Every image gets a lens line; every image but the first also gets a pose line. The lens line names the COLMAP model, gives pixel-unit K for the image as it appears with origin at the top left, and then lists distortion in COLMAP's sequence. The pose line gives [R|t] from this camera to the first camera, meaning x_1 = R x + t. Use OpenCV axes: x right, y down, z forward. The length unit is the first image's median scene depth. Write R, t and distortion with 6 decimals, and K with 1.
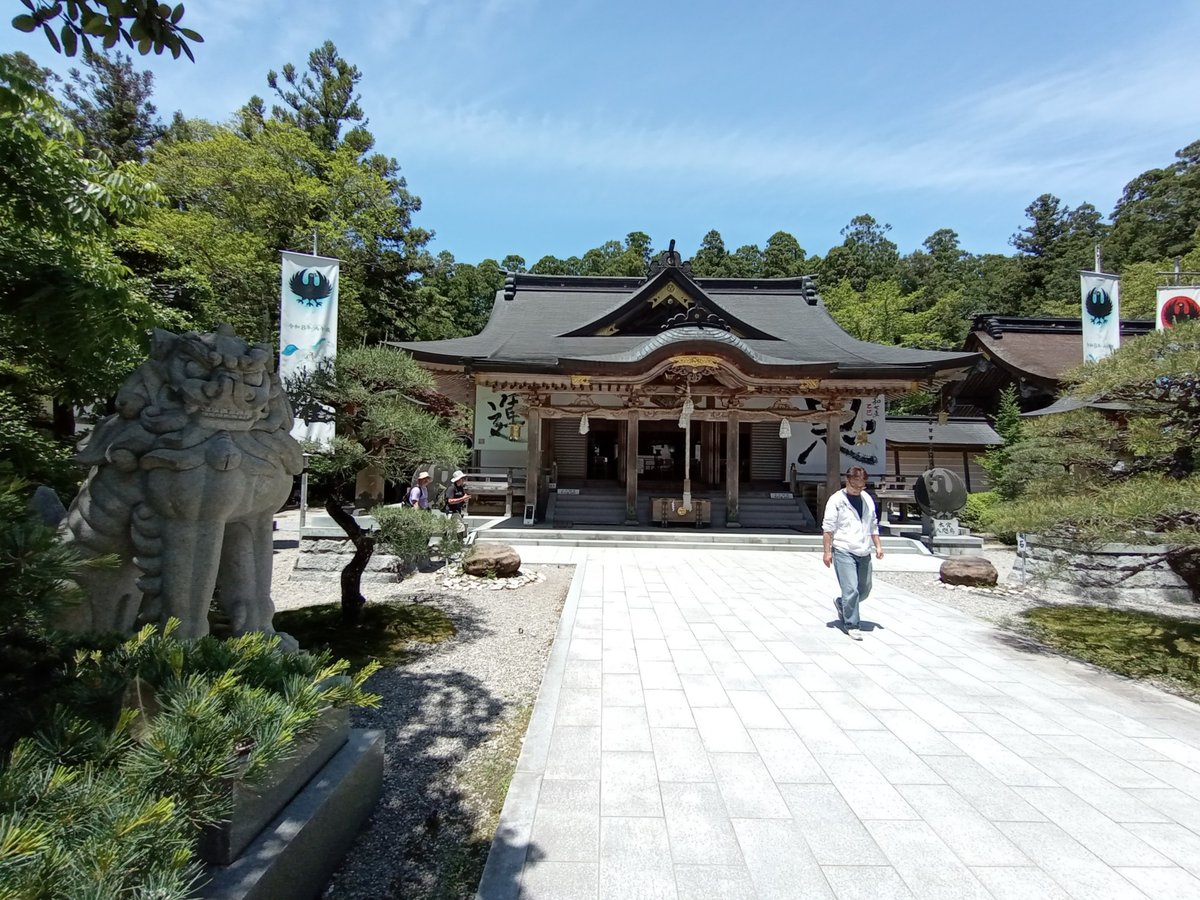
lens RADIAL K [[582.7, 0, 600.0], [0, 582.7, 450.0], [0, 0, 1]] dist [-0.003781, 0.000046]
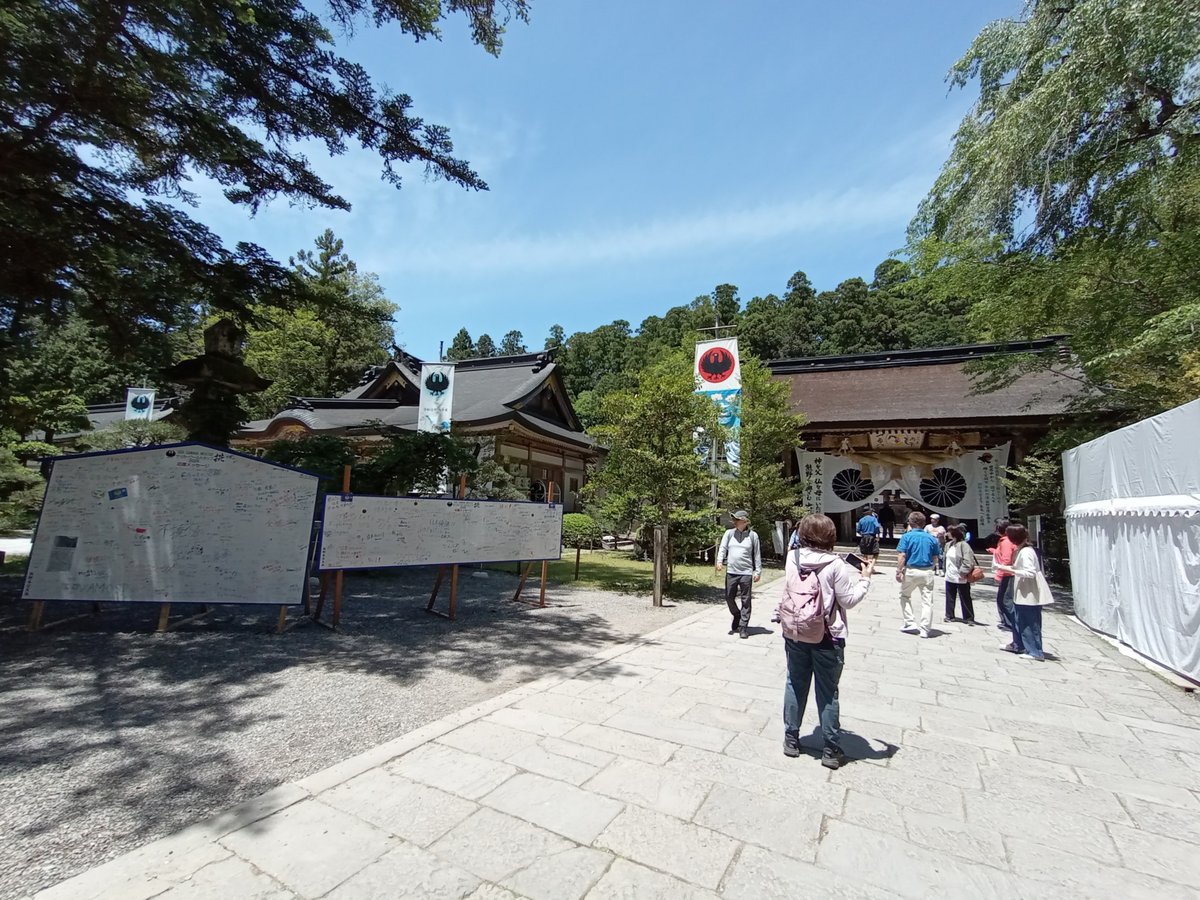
lens RADIAL K [[582.7, 0, 600.0], [0, 582.7, 450.0], [0, 0, 1]] dist [-0.003781, 0.000046]
pose [[0.909956, -0.029028, -0.413689, 0.859945], [-0.002676, 0.997115, -0.075854, 0.019630], [0.414697, 0.070131, 0.907253, -0.096704]]
